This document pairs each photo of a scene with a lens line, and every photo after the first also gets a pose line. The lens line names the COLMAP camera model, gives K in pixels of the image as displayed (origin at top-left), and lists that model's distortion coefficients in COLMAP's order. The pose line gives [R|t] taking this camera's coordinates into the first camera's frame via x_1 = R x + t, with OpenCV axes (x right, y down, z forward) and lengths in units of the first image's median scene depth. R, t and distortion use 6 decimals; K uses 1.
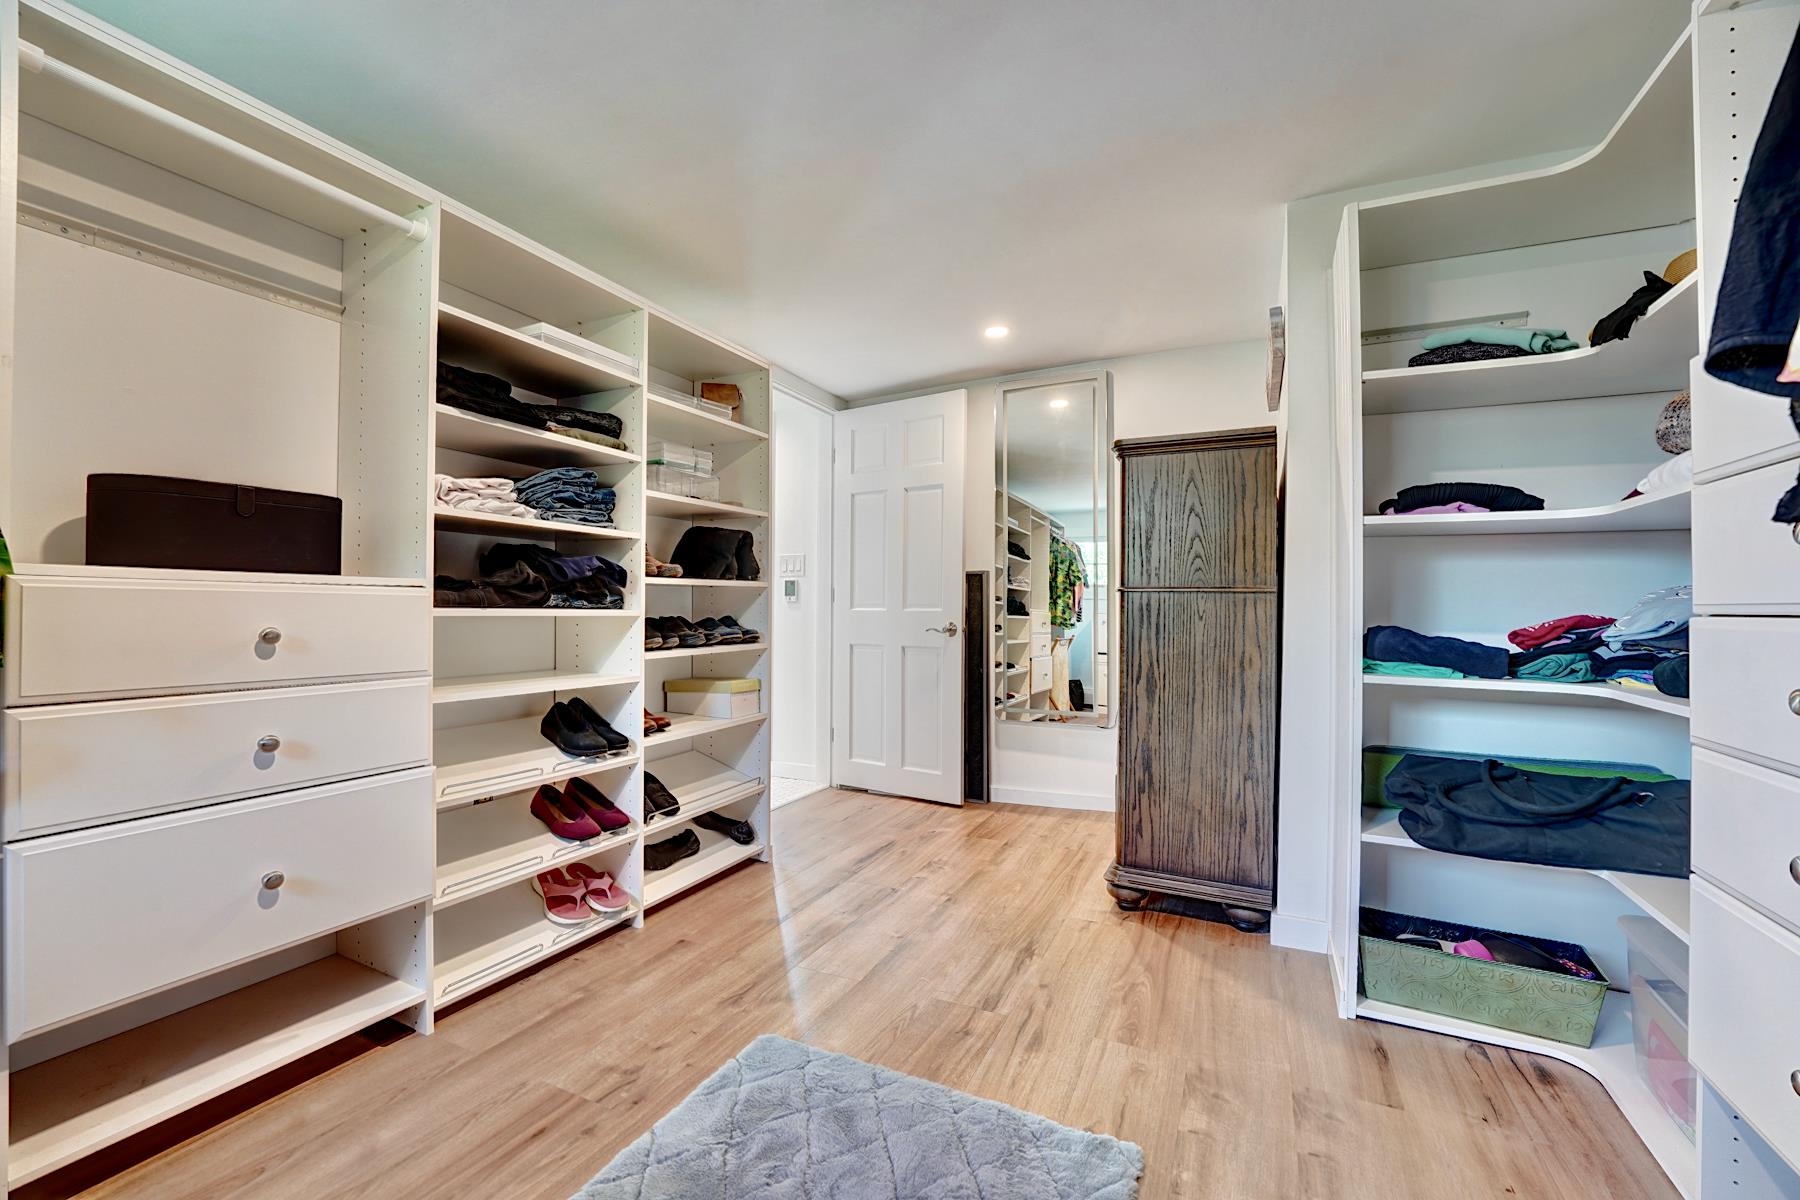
lens RADIAL K [[725.4, 0, 896.7], [0, 725.4, 604.9], [0, 0, 1]] dist [-0.028450, 0.002982]
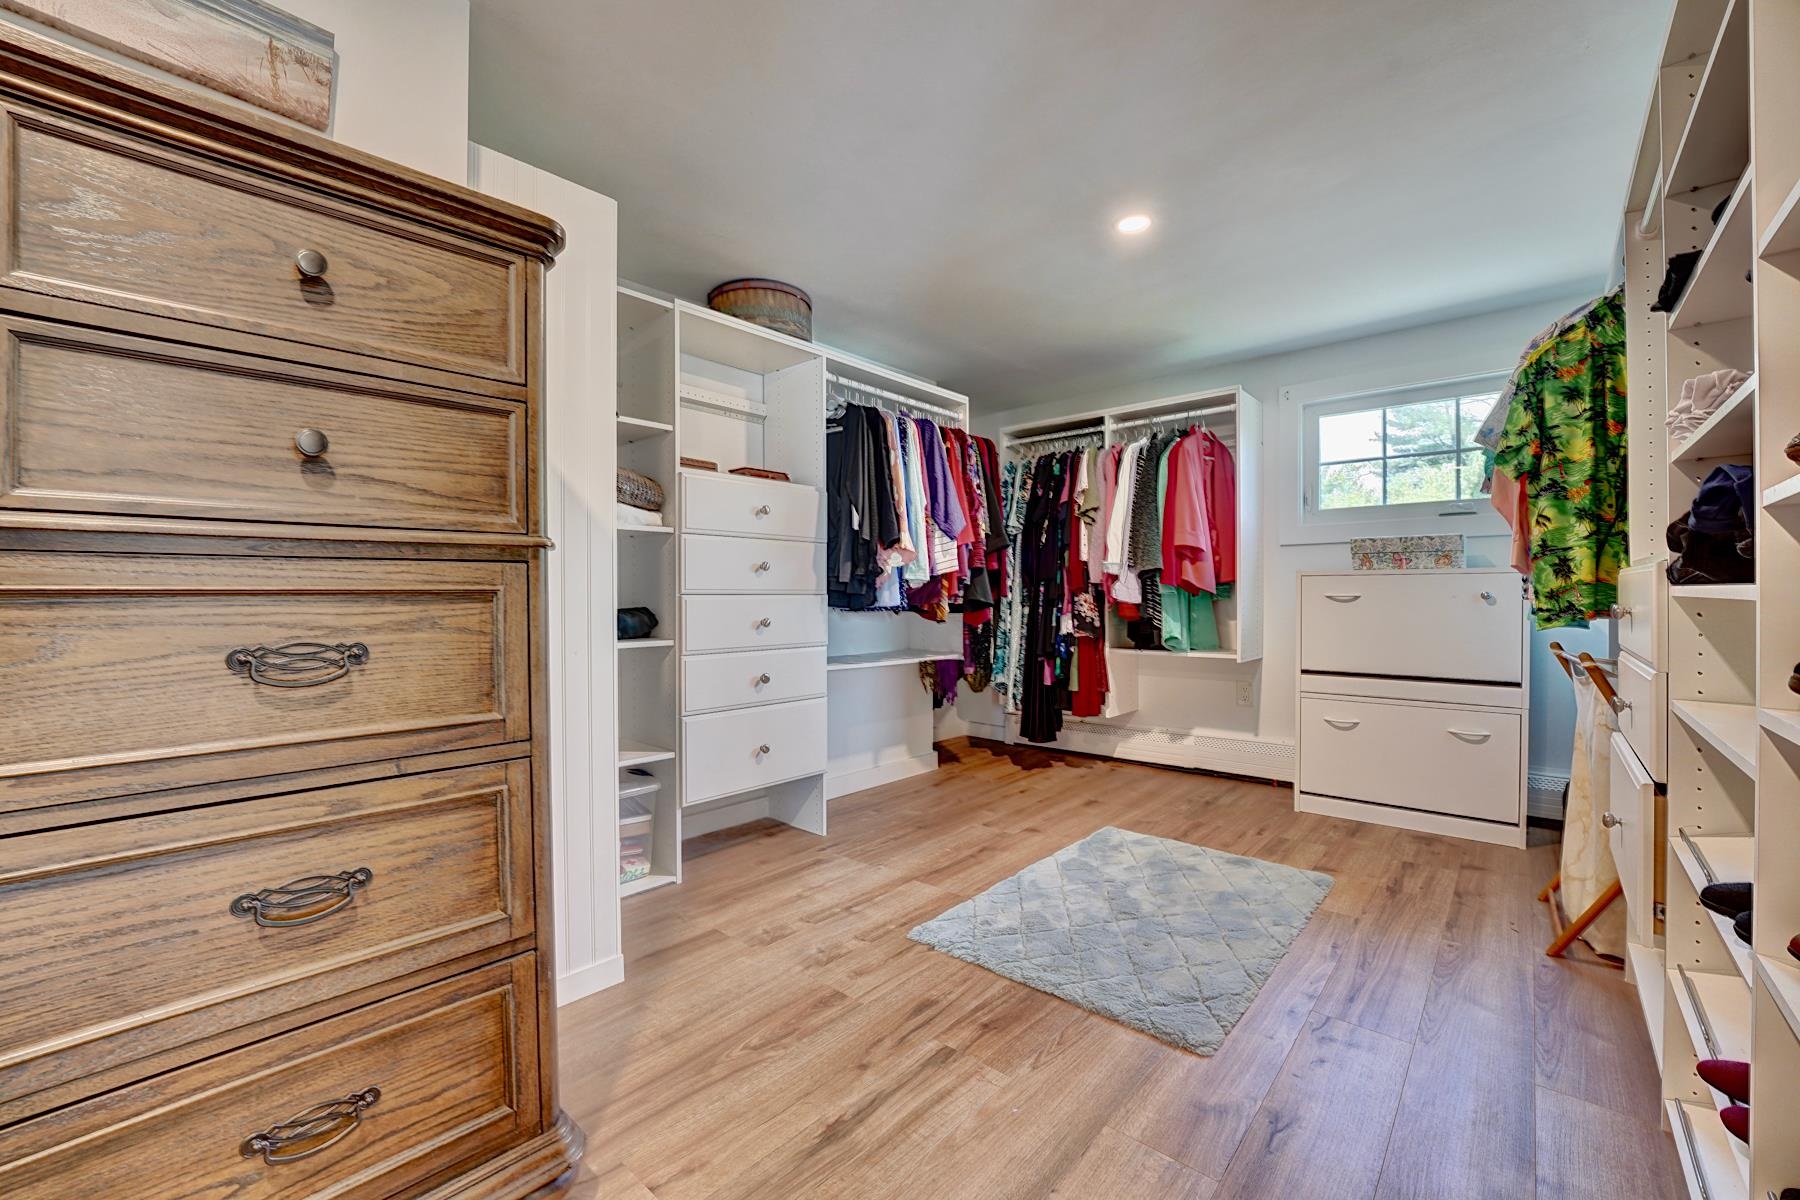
lens RADIAL K [[725.4, 0, 903.6], [0, 725.4, 601.1], [0, 0, 1]] dist [-0.028450, 0.002982]
pose [[-0.965280, -0.003567, 0.261193, -0.044270], [-0.003974, 0.999992, -0.001030, 0.022435], [-0.261187, -0.002032, -0.965286, 1.863109]]
